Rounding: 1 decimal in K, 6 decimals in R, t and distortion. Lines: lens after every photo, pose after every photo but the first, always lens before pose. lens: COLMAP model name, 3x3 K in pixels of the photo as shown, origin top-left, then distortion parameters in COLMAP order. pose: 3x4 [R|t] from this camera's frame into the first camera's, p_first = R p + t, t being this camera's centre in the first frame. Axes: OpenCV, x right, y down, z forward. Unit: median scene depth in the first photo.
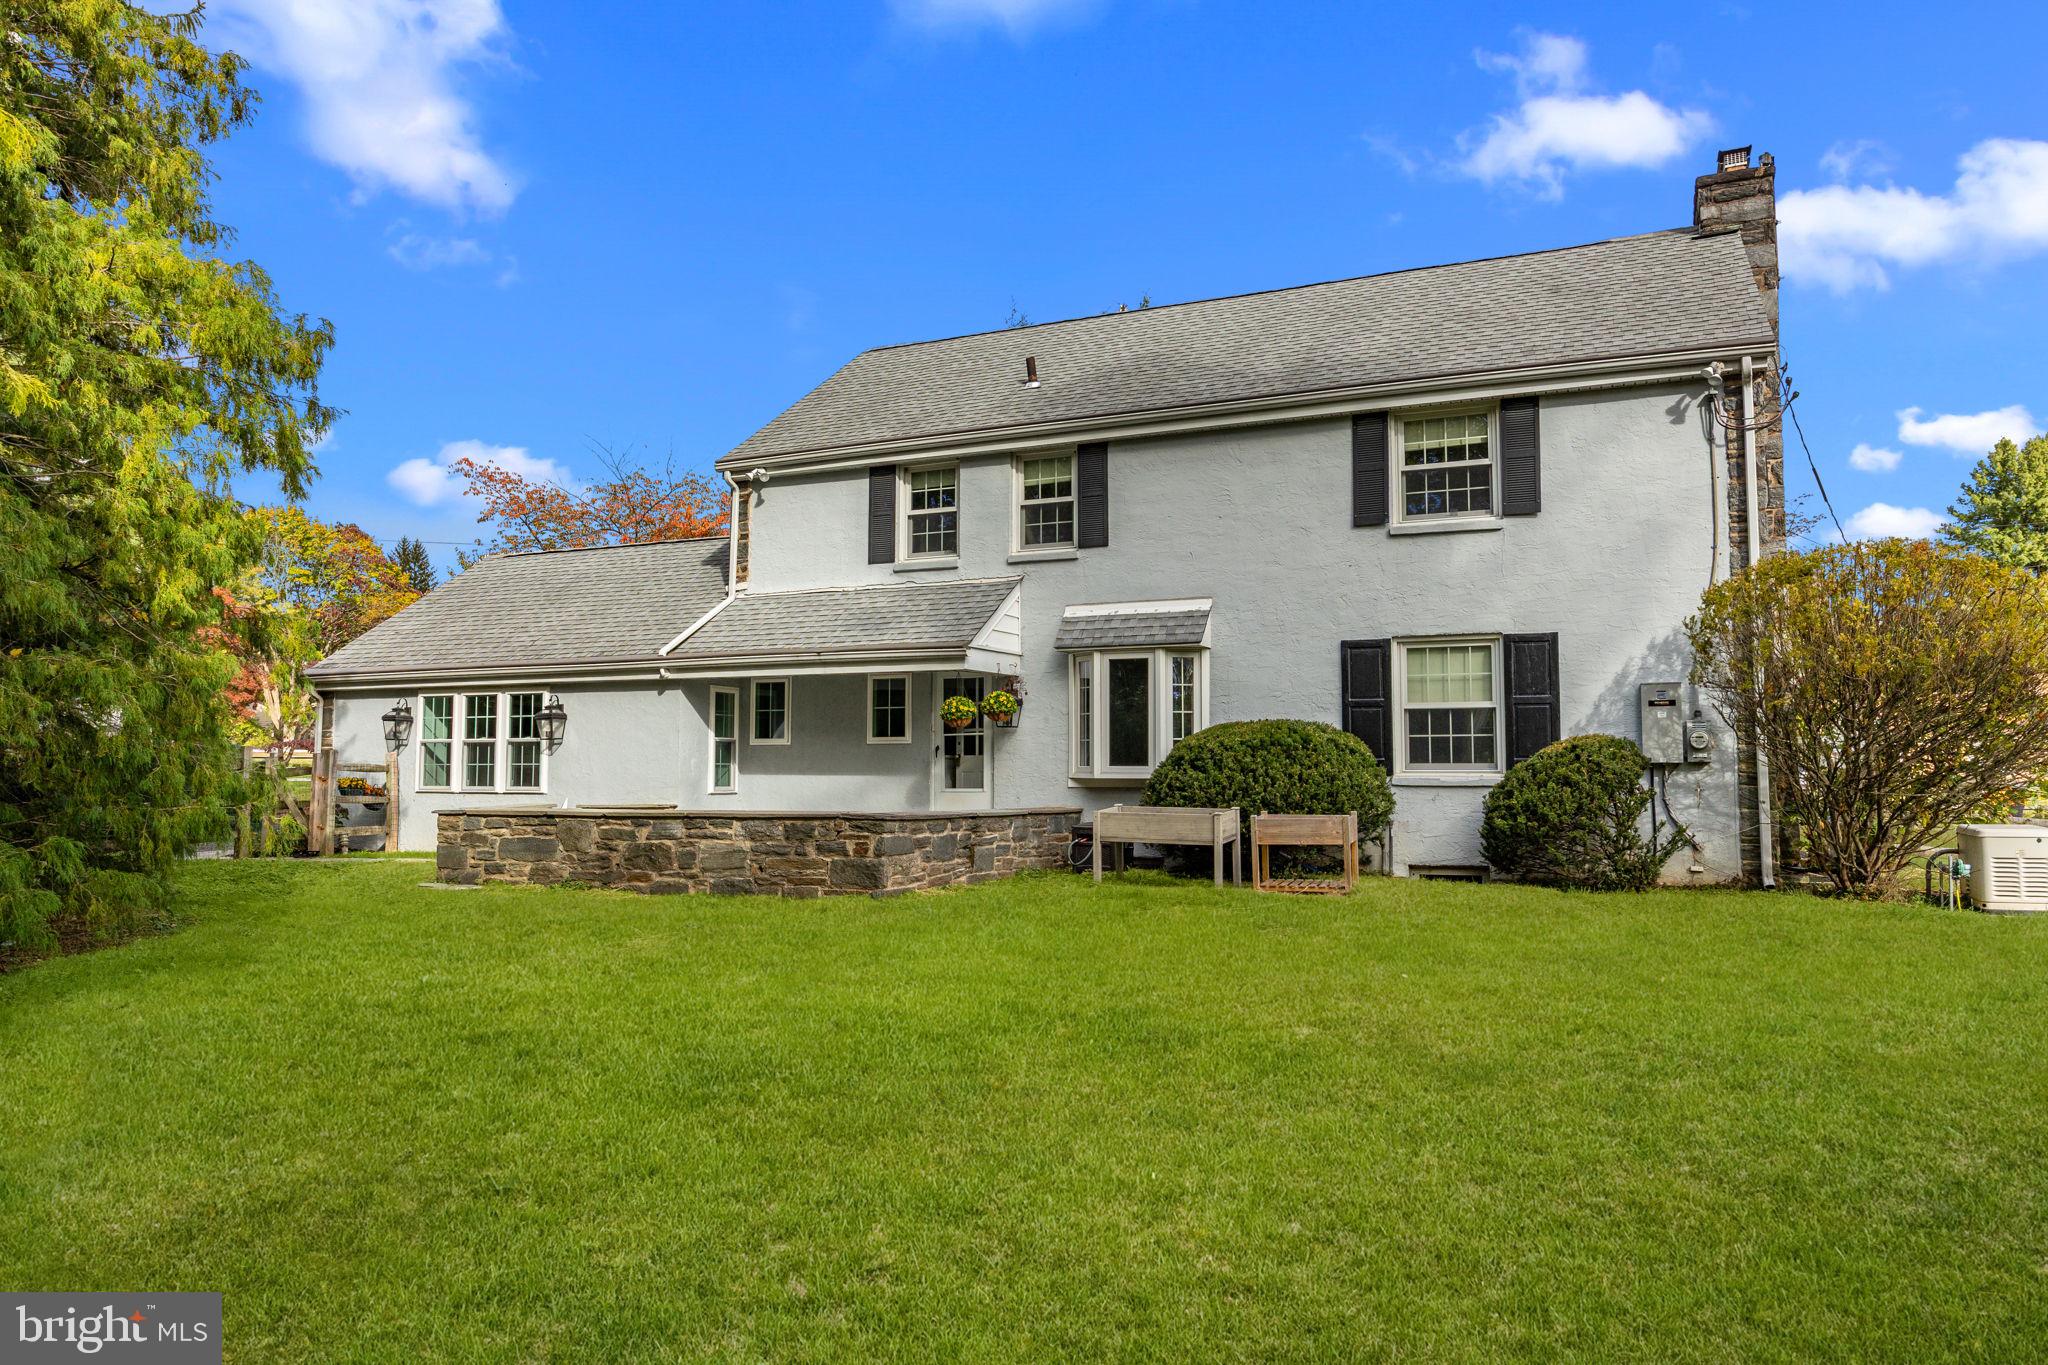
lens RADIAL K [[1185.2, 0, 1024.0], [0, 1185.2, 682.5], [0, 0, 1]] dist [-0.005972, -0.000276]
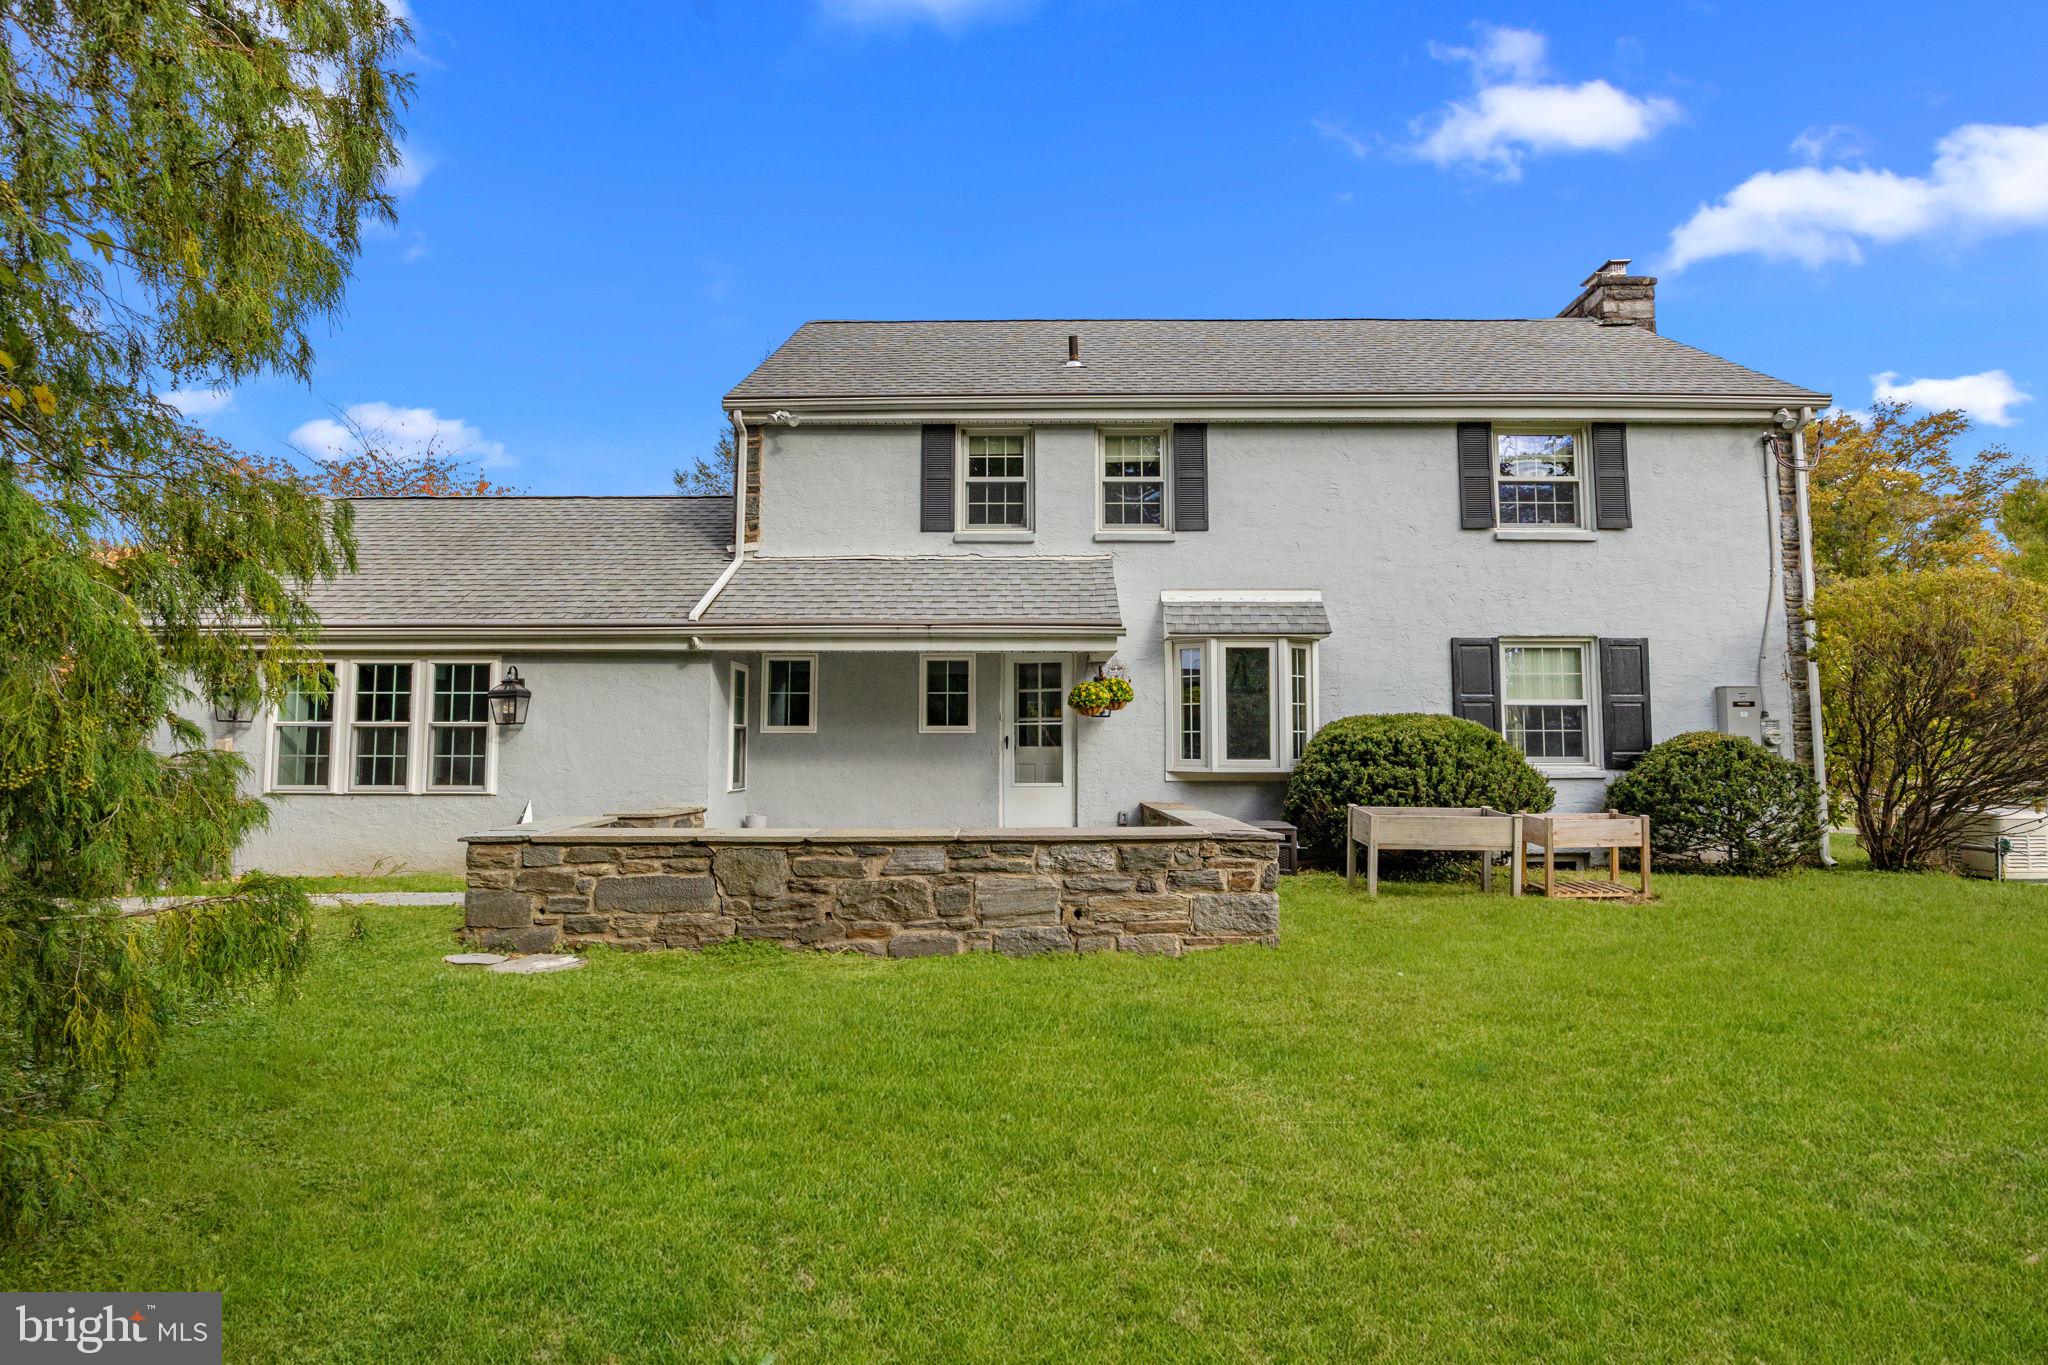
lens RADIAL K [[896.8, 0, 1024.0], [0, 896.8, 682.5], [0, 0, 1]] dist [-0.013059, 0.000191]
pose [[0.930178, 0.028153, 0.366028, -0.331597], [-0.027823, 0.999594, -0.006175, 0.017122], [-0.366053, -0.004440, 0.930583, 0.375457]]
